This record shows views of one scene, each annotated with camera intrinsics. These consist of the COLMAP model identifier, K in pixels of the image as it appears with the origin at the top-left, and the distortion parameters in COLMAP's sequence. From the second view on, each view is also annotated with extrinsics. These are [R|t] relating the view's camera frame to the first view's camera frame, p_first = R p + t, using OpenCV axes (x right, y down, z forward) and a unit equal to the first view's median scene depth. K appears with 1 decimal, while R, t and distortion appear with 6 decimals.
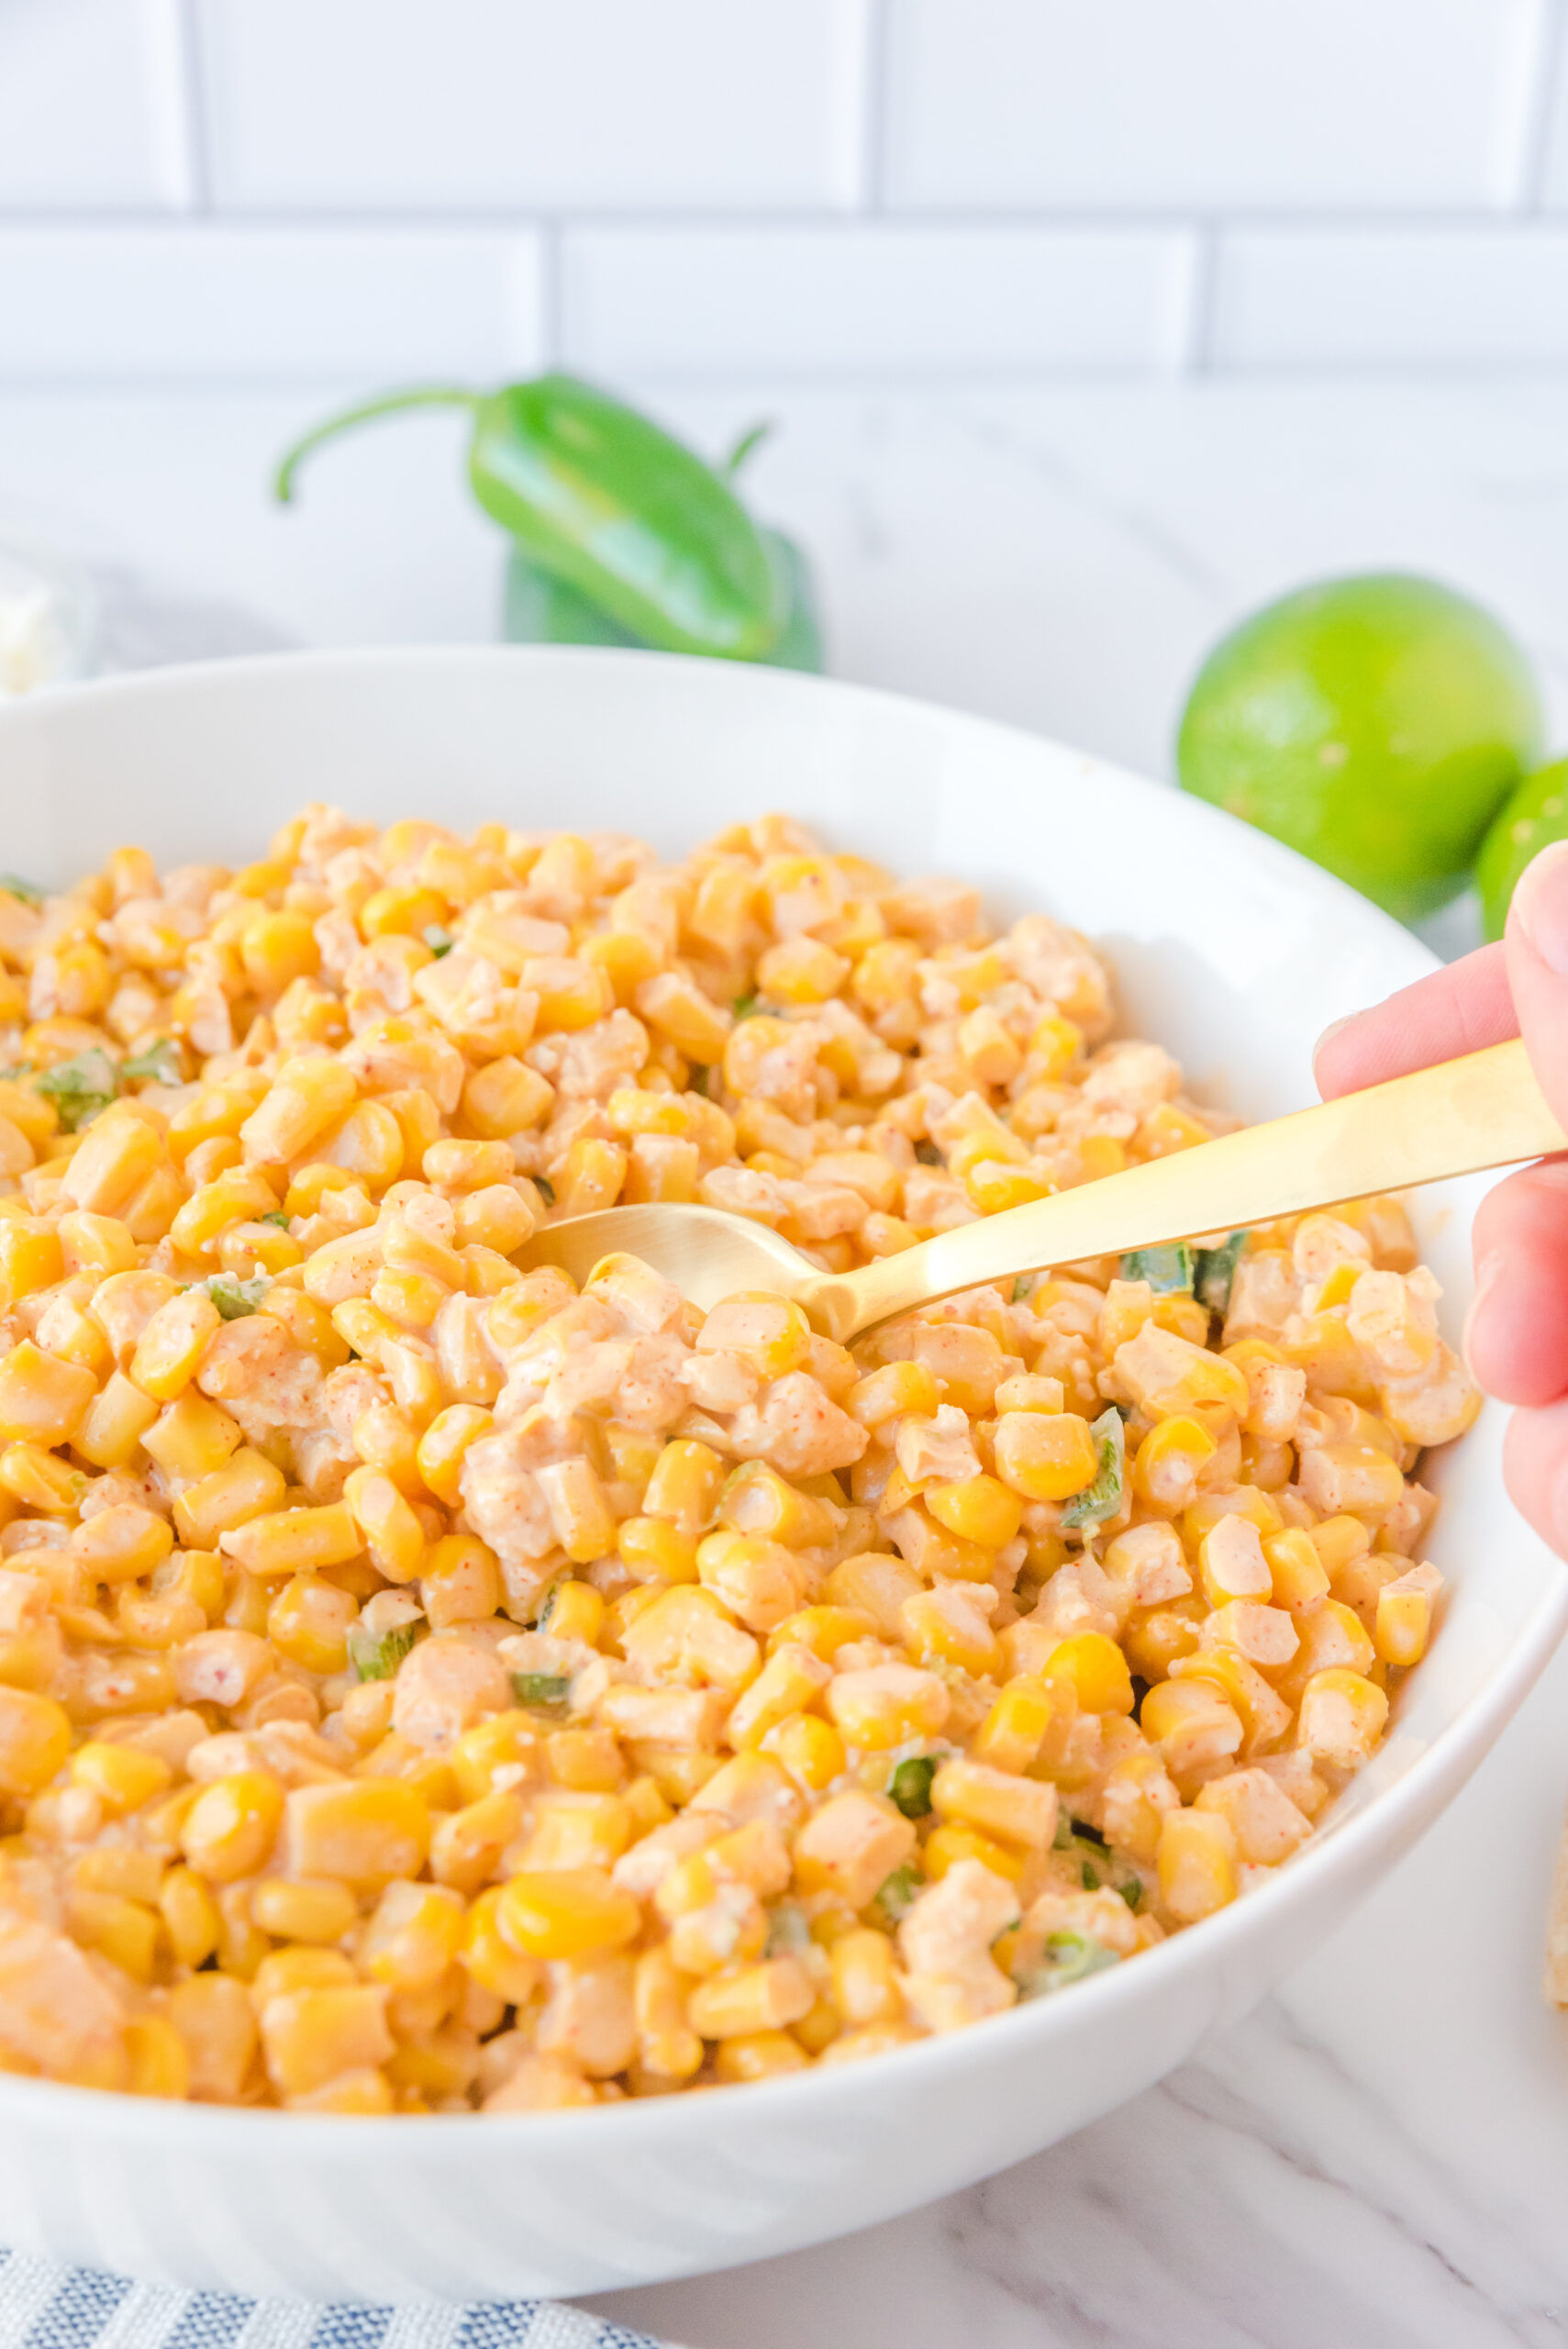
lens RADIAL K [[3876.8, 0, 784.0], [0, 3876.8, 1174.5], [0, 0, 1]] dist [-0.005421, 0.029315]
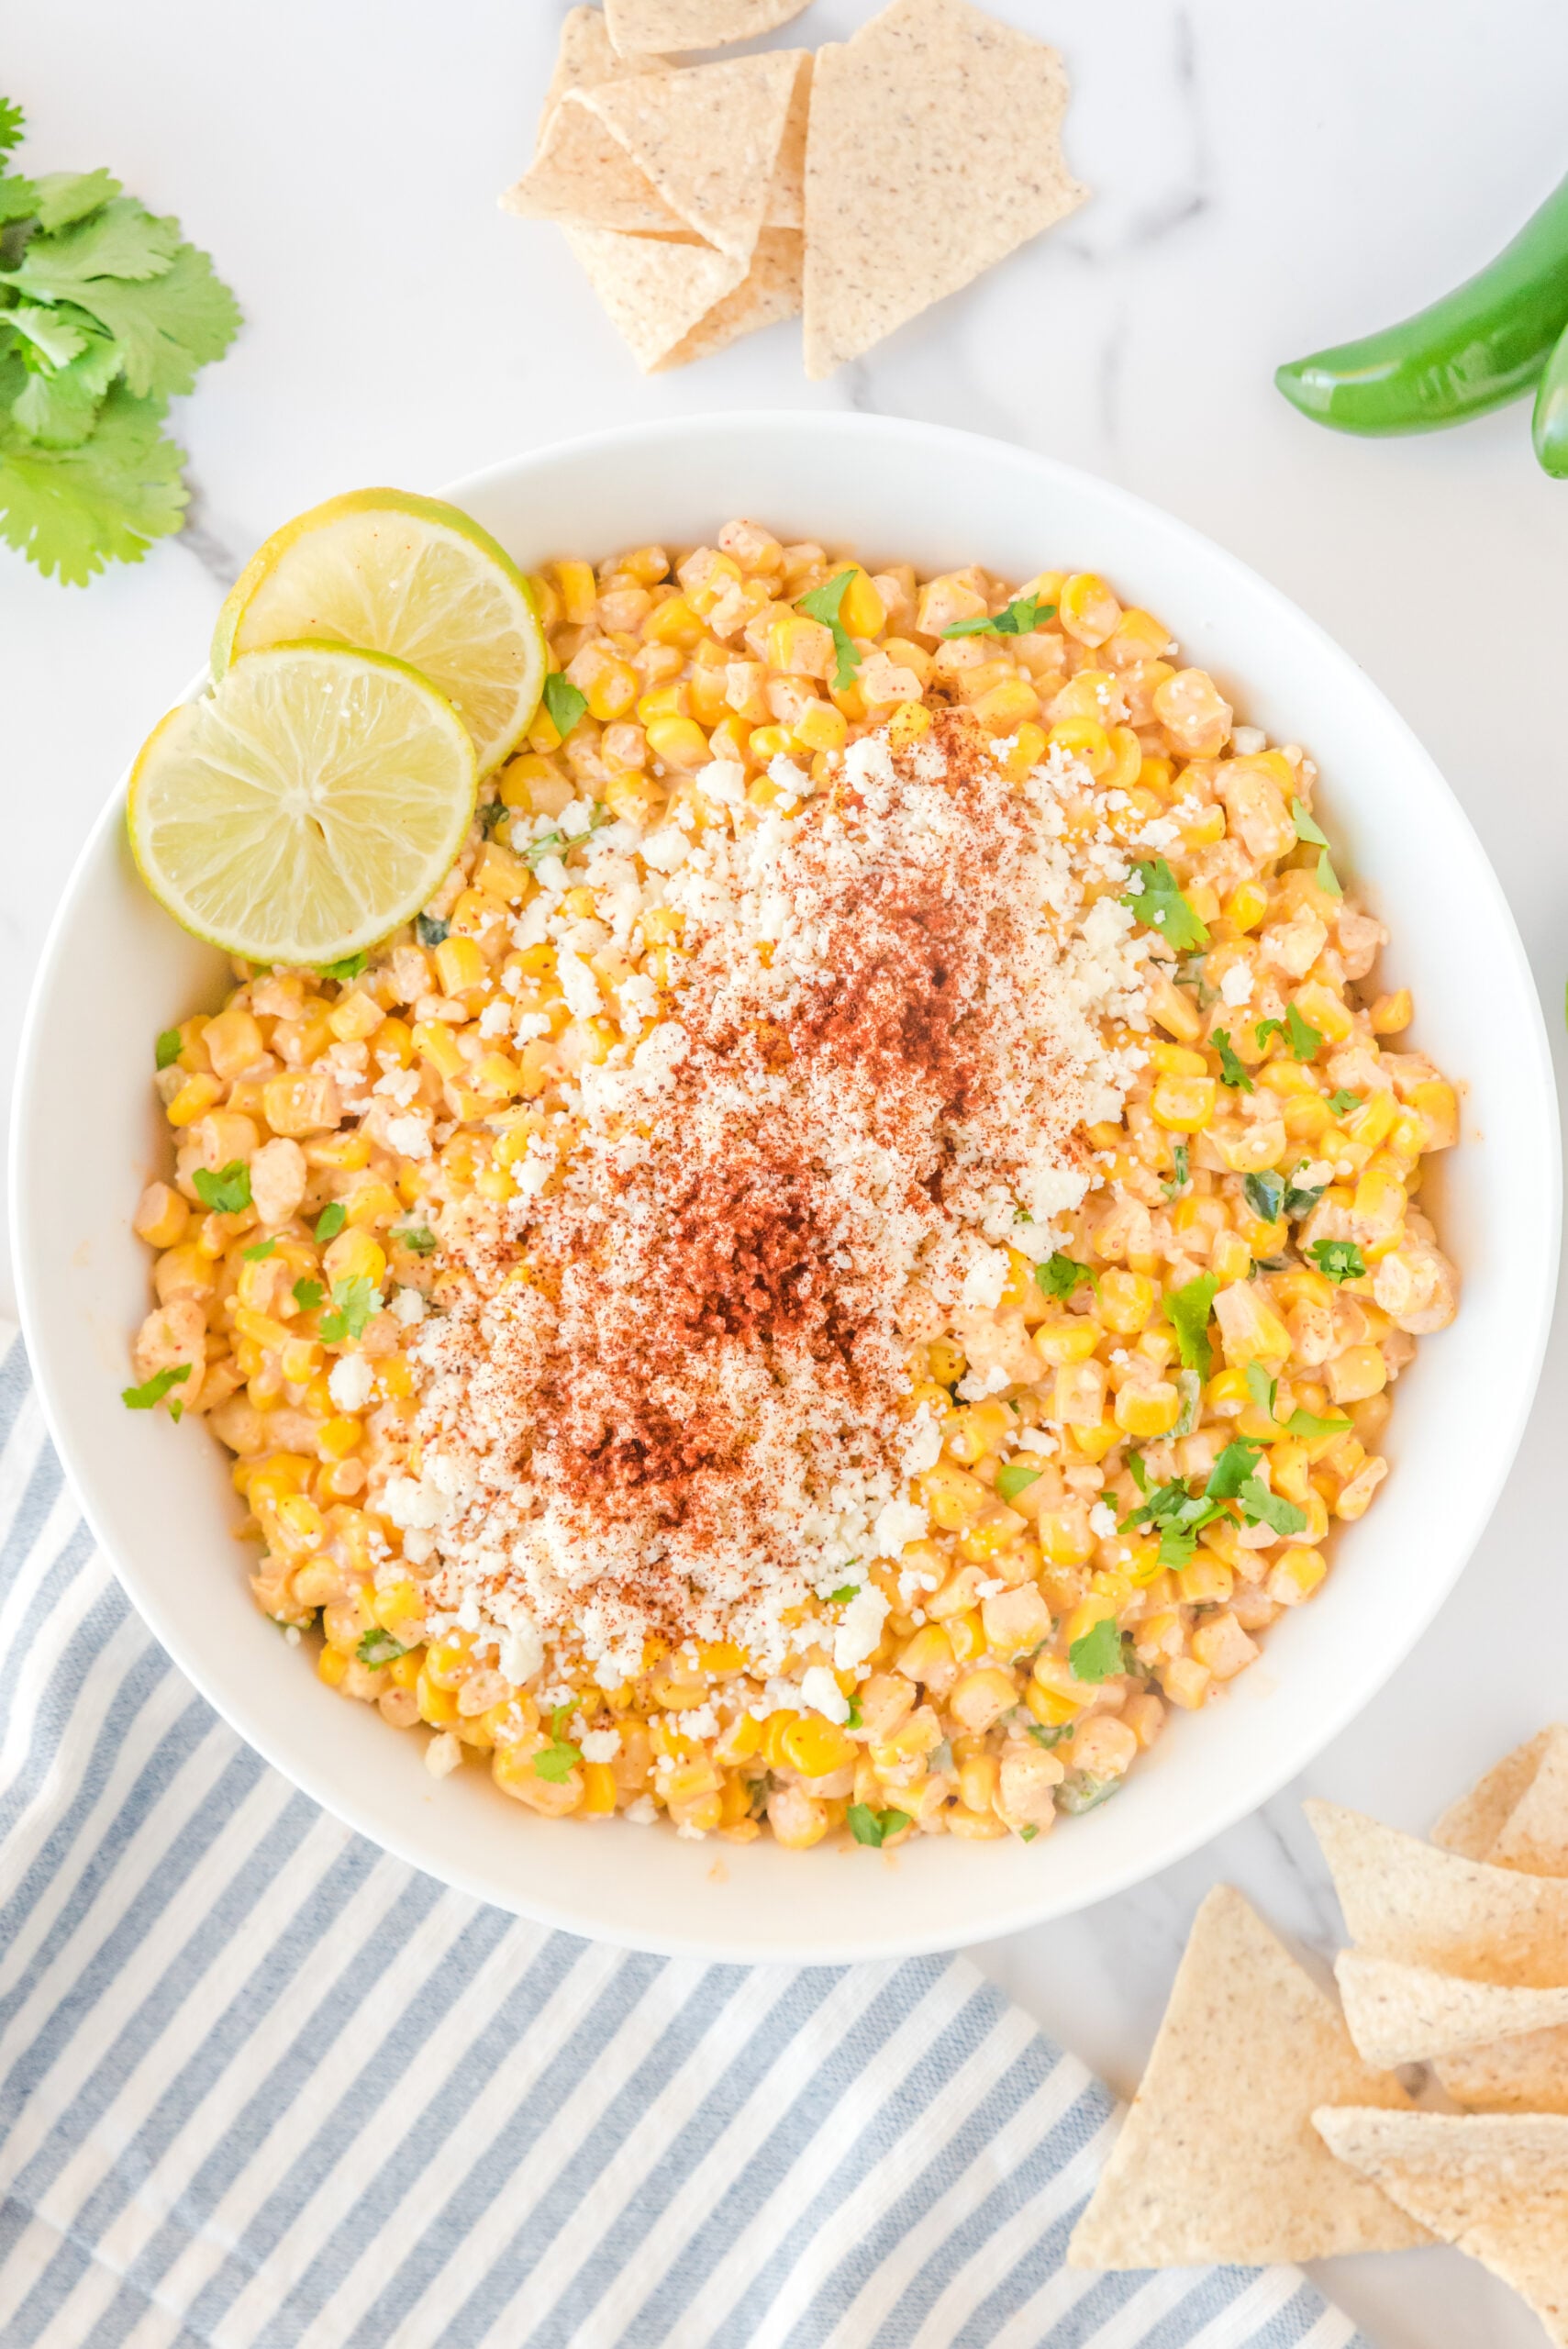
lens RADIAL K [[4207.5, 0, 784.0], [0, 4207.5, 1174.5], [0, 0, 1]] dist [0.005939, 0.048042]
pose [[0.990611, 0.127883, -0.048326, -0.010035], [-0.037558, 0.594471, 0.803240, -1.405239], [0.131449, -0.793883, 0.593692, 0.026809]]
